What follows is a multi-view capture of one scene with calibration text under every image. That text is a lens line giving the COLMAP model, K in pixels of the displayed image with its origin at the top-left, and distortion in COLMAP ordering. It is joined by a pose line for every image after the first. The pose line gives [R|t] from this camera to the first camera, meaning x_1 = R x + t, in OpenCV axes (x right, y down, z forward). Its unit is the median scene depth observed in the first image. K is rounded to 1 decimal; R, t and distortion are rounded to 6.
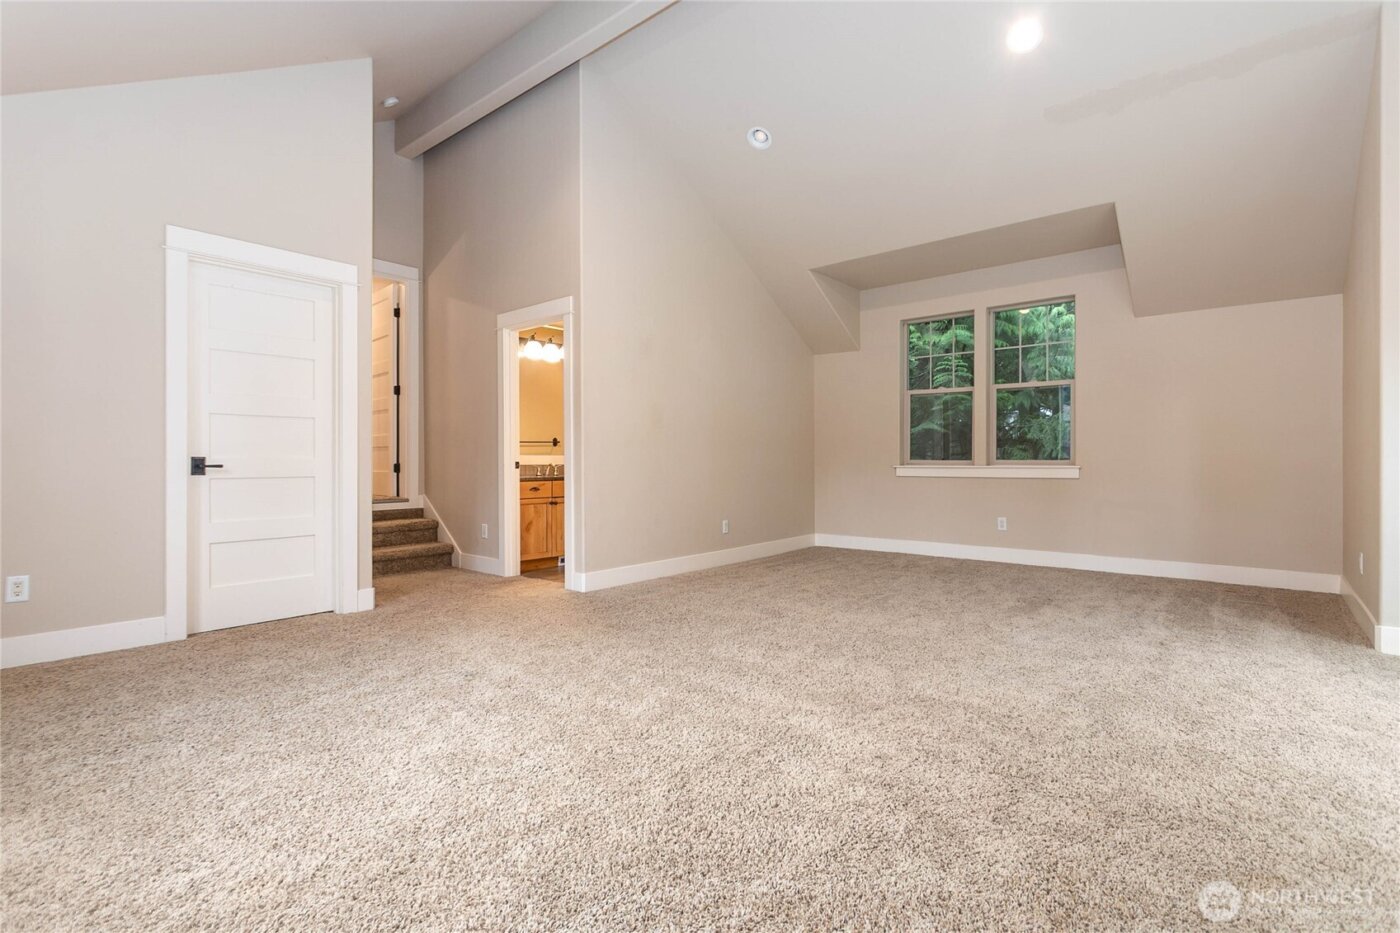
lens RADIAL K [[669.9, 0, 700.8], [0, 669.9, 464.3], [0, 0, 1]] dist [0.001707, 0.003554]
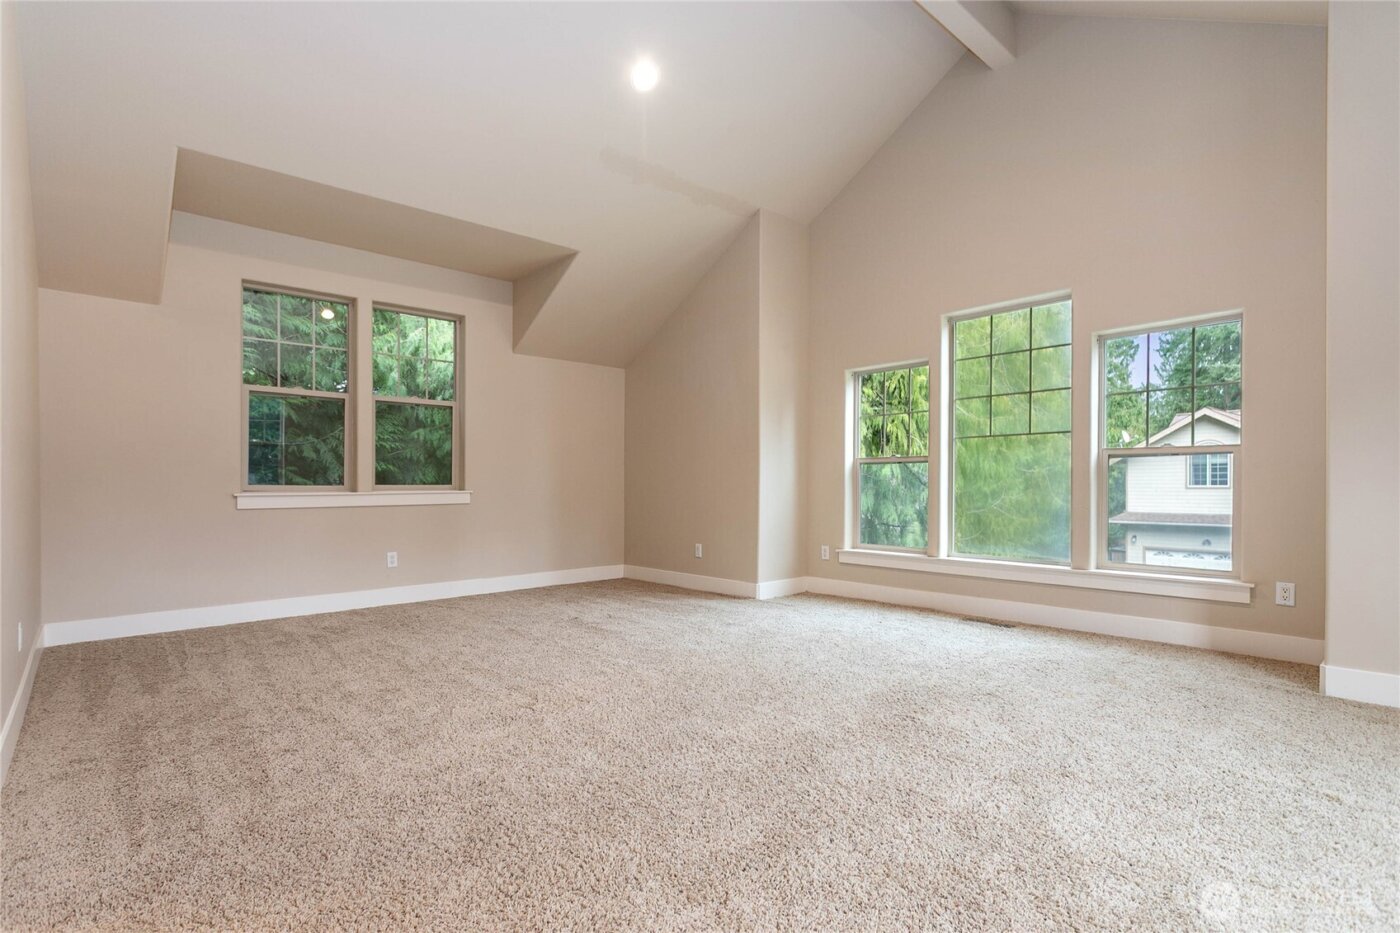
lens RADIAL K [[669.9, 0, 700.4], [0, 669.9, 469.6], [0, 0, 1]] dist [0.001707, 0.003554]
pose [[0.134393, 0.013125, 0.990841, -0.325548], [-0.000597, 0.999913, -0.013164, -0.013339], [-0.990928, 0.001177, 0.134389, 0.479304]]
